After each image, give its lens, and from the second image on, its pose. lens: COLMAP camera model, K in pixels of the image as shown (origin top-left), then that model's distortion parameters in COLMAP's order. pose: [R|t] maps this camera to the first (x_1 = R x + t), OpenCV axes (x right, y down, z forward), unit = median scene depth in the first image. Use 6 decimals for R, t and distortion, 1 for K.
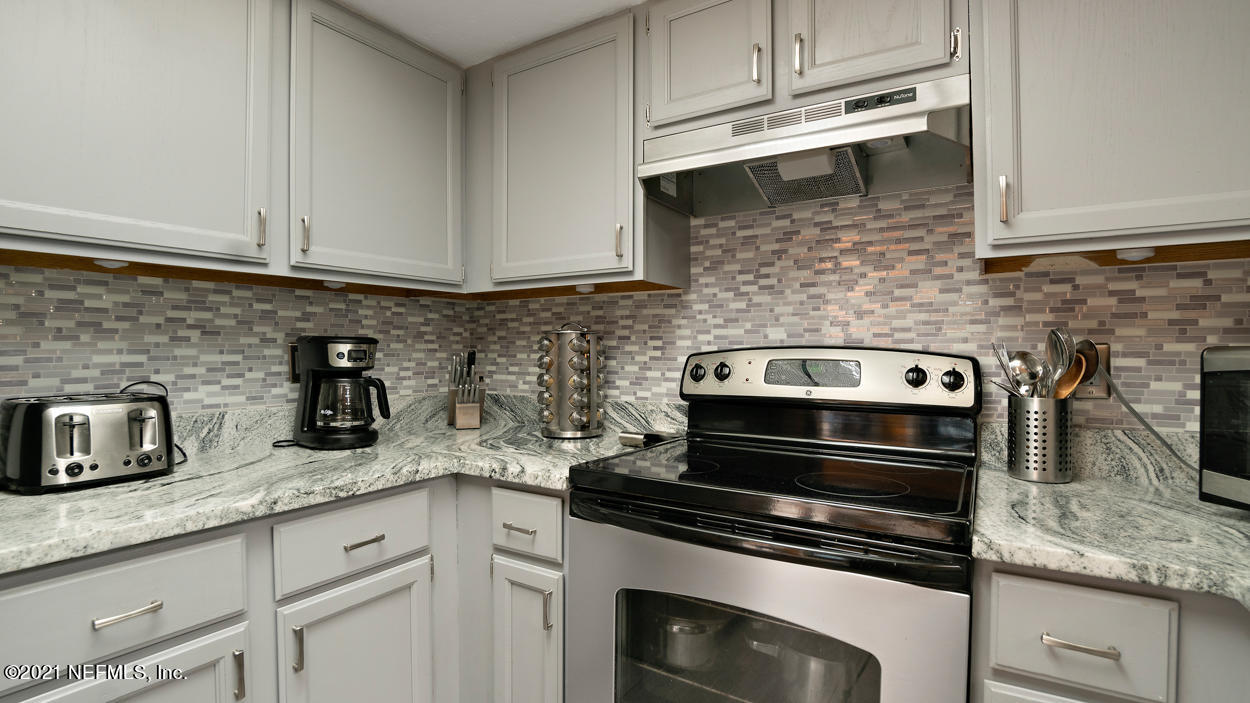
lens RADIAL K [[566.4, 0, 630.8], [0, 566.4, 353.8], [0, 0, 1]] dist [-0.024829, -0.000872]
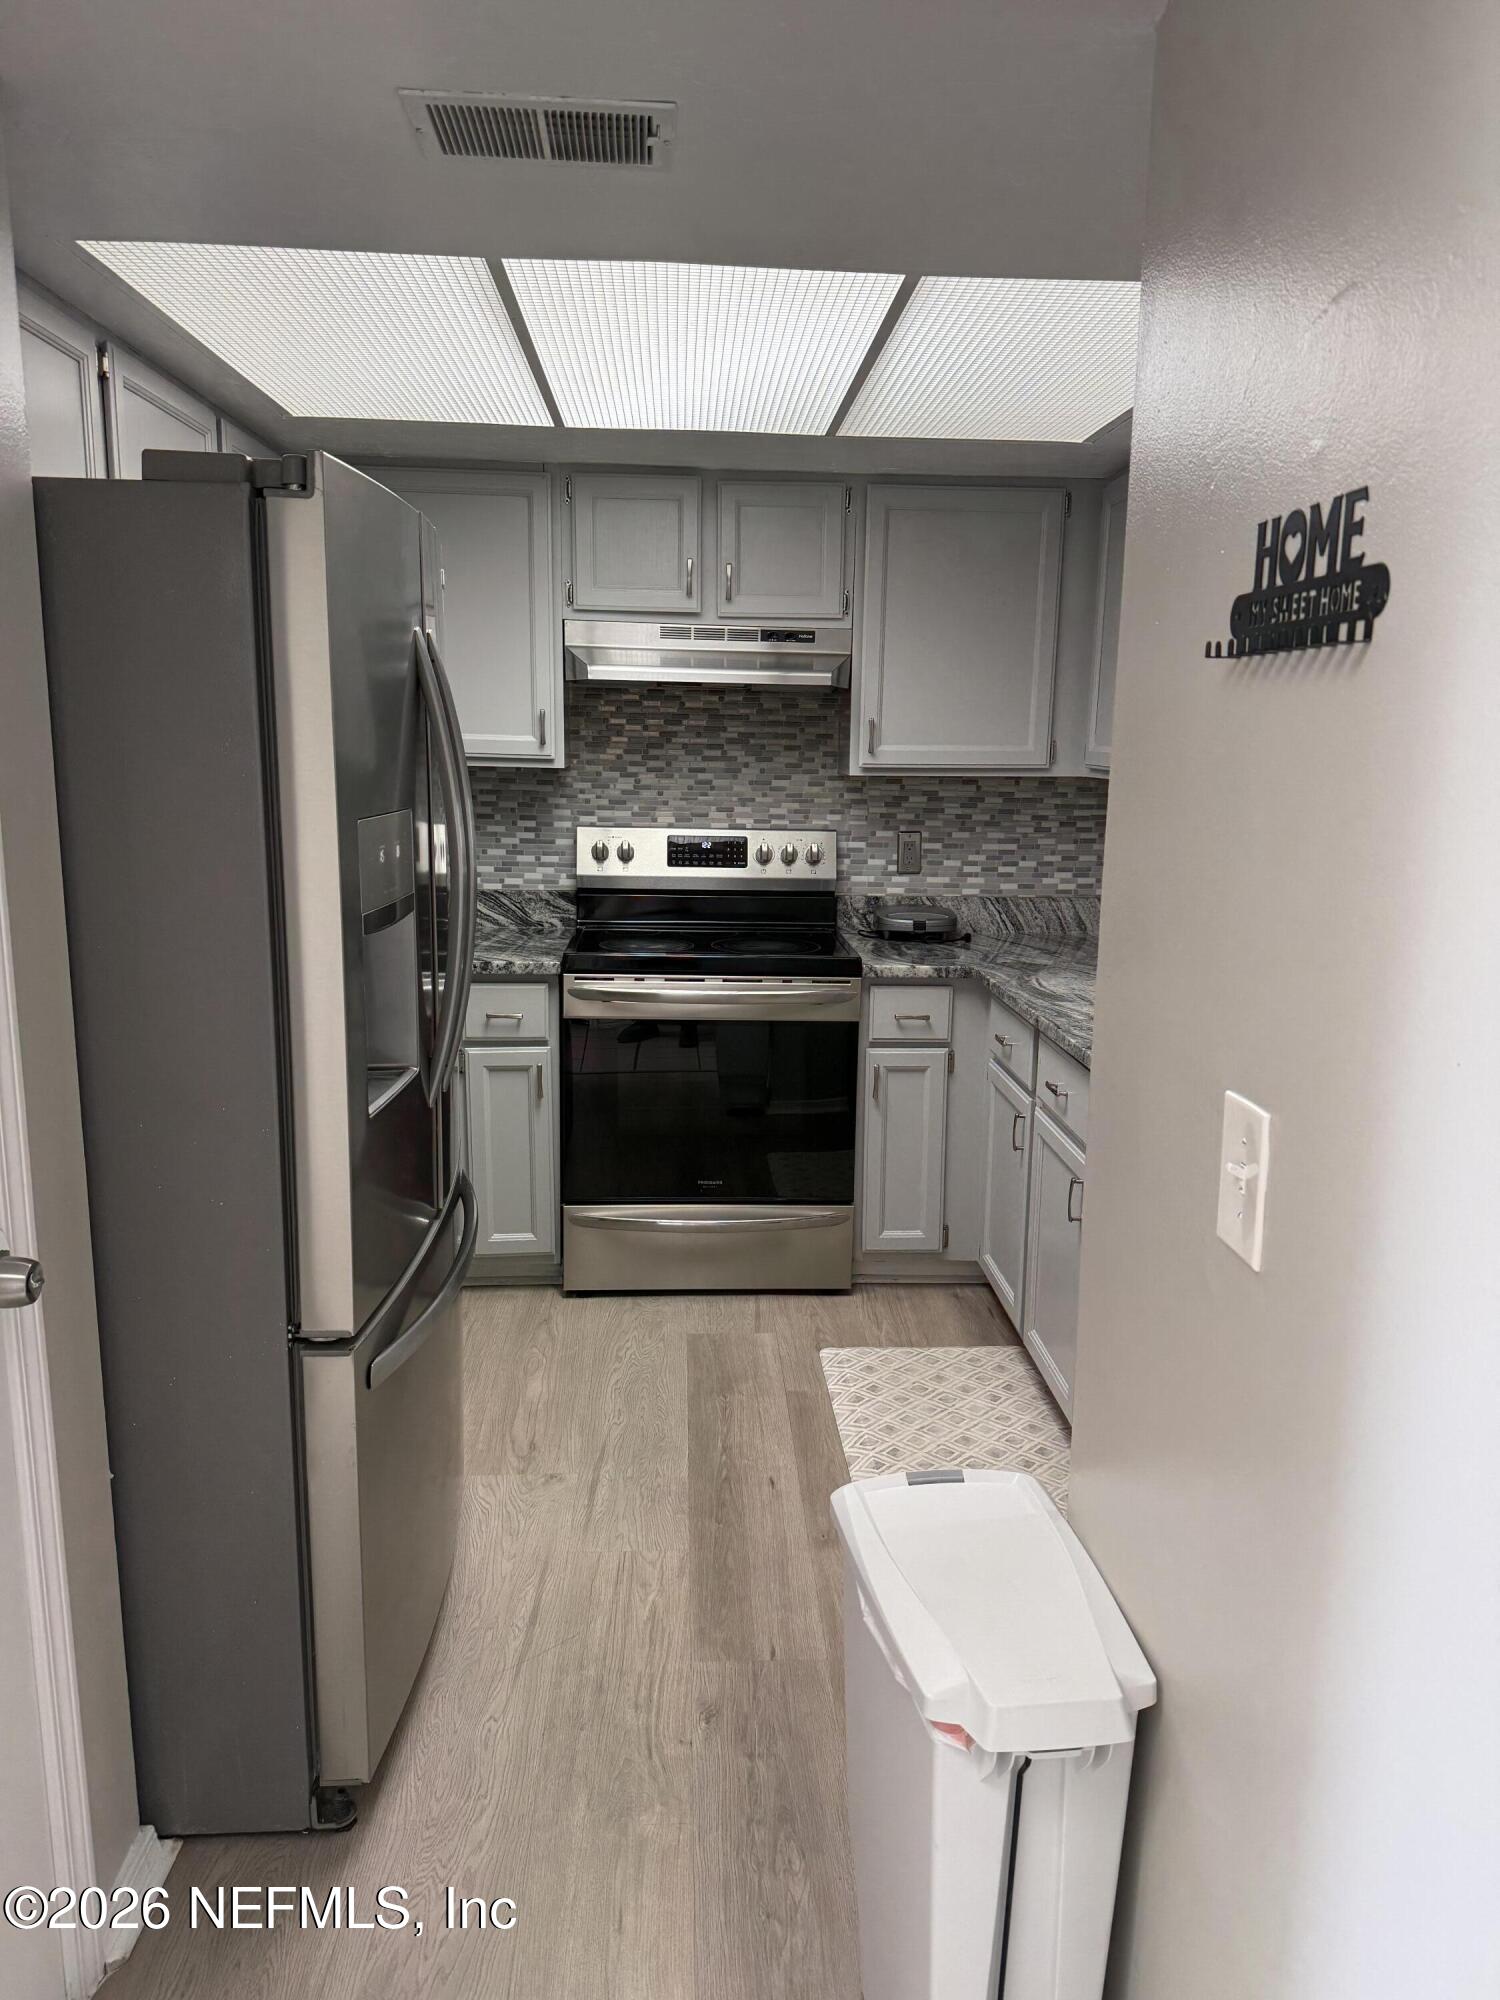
lens RADIAL K [[1399.4, 0, 757.6], [0, 1399.4, 991.6], [0, 0, 1]] dist [0.015126, -0.005738]
pose [[0.804793, -0.093081, 0.586212, -1.169341], [-0.017913, 0.983369, 0.180736, -0.195035], [-0.593285, -0.155956, 0.789741, -1.185239]]
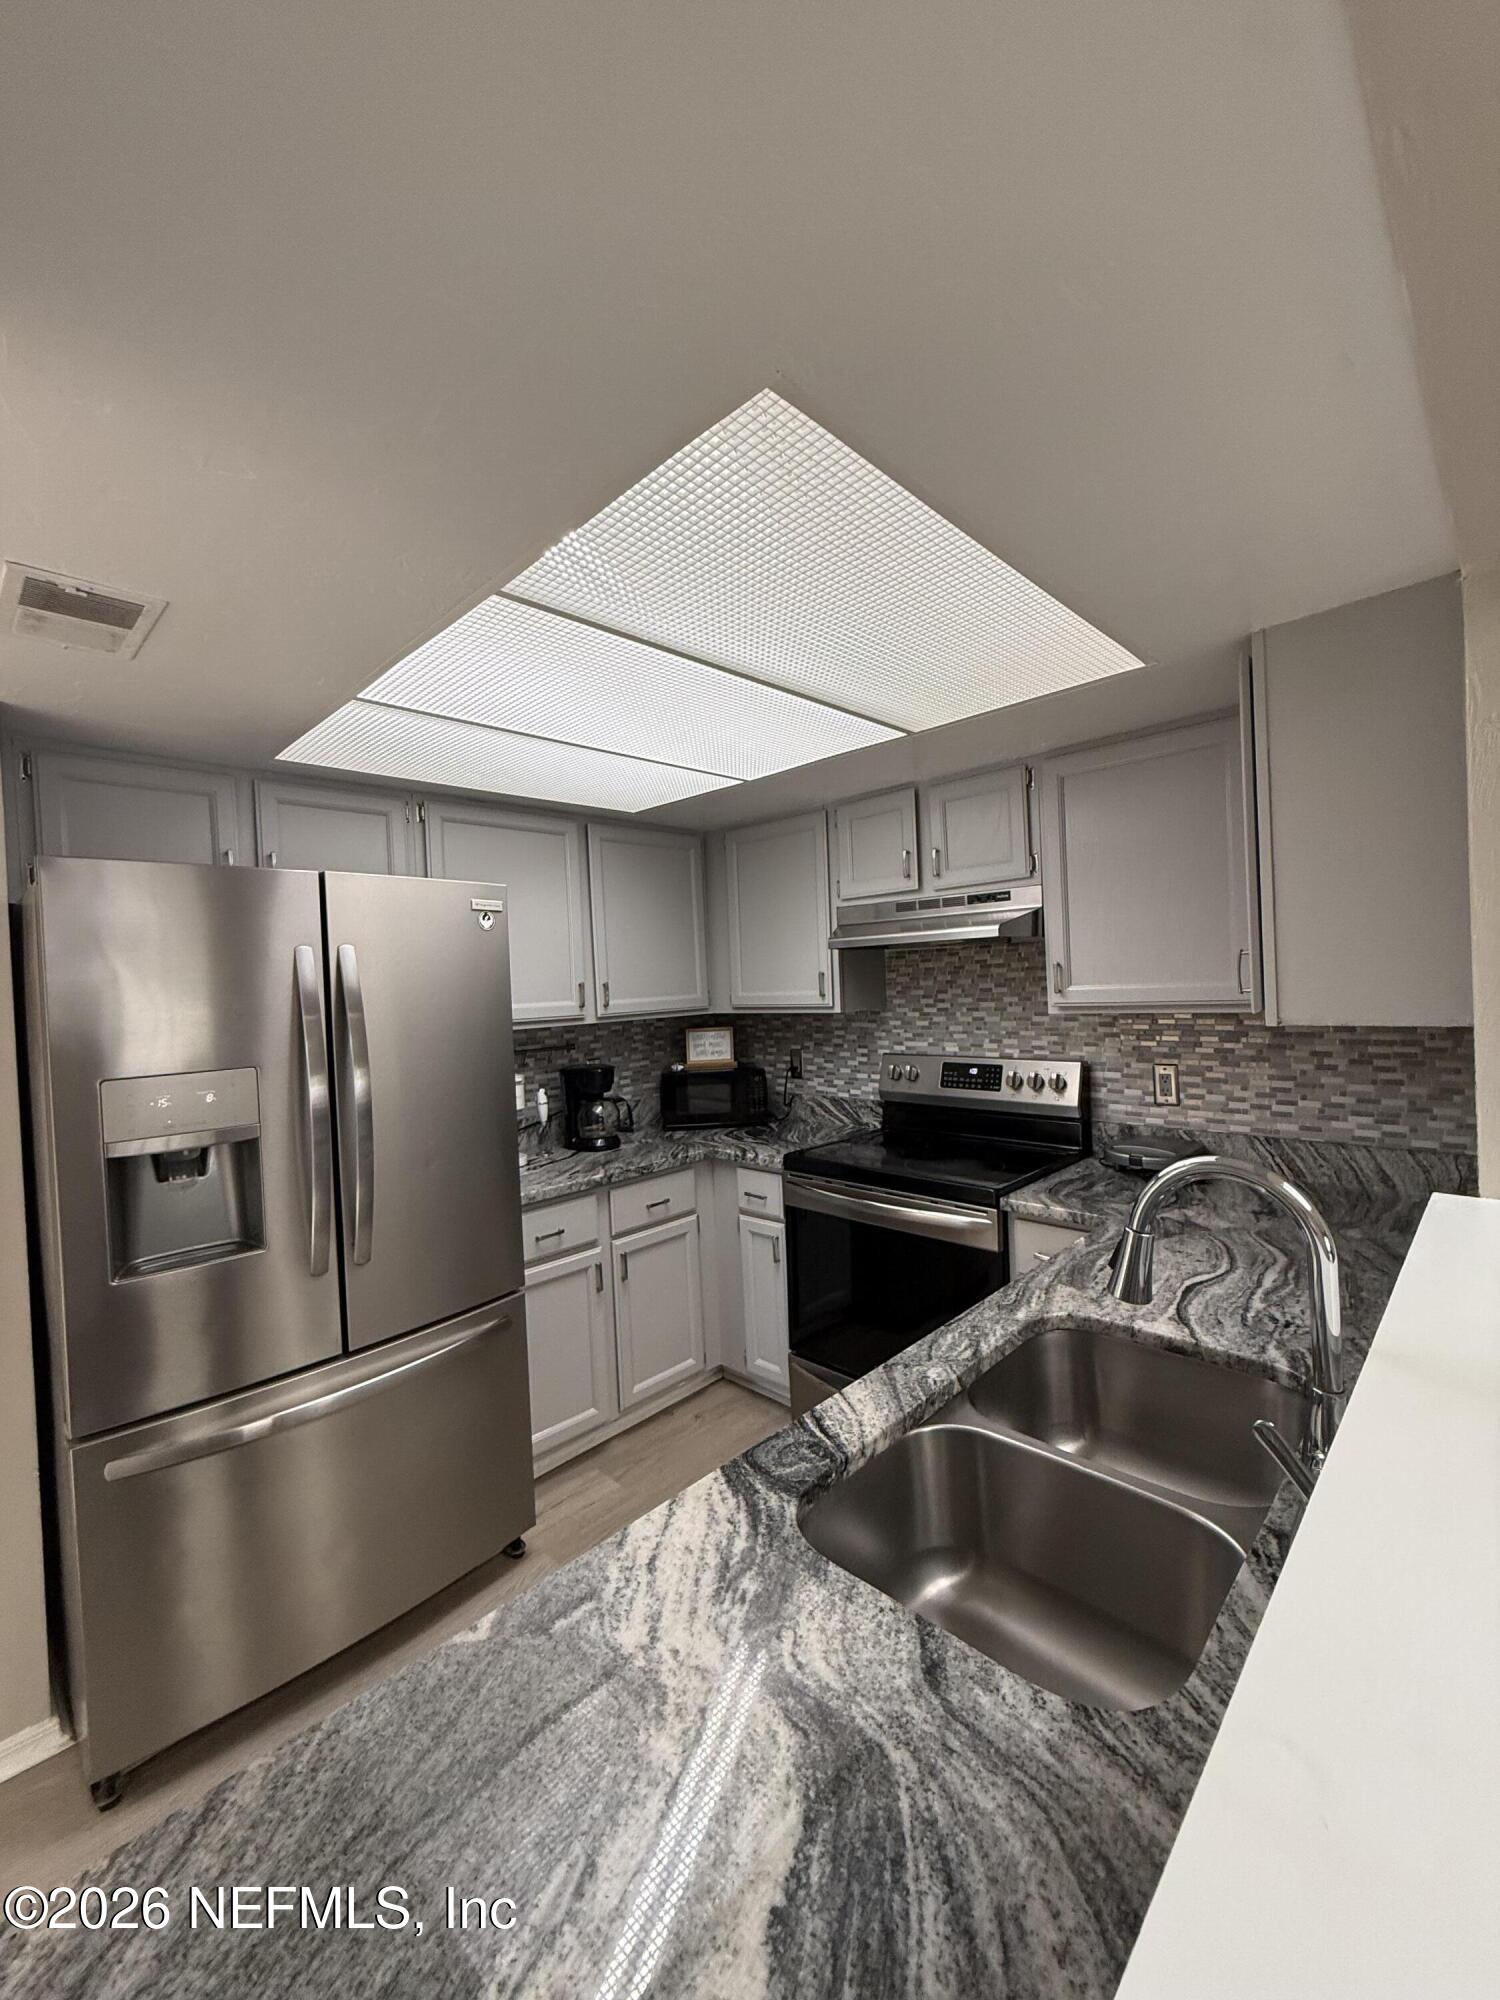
lens RADIAL K [[799.2, 0, 778.9], [0, 799.2, 990.4], [0, 0, 1]] dist [0.023464, 0.000032]
pose [[0.981547, -0.037729, -0.187460, 0.234011], [0.040960, 0.999071, 0.013392, -0.215035], [0.186781, -0.020823, 0.982181, -0.881146]]
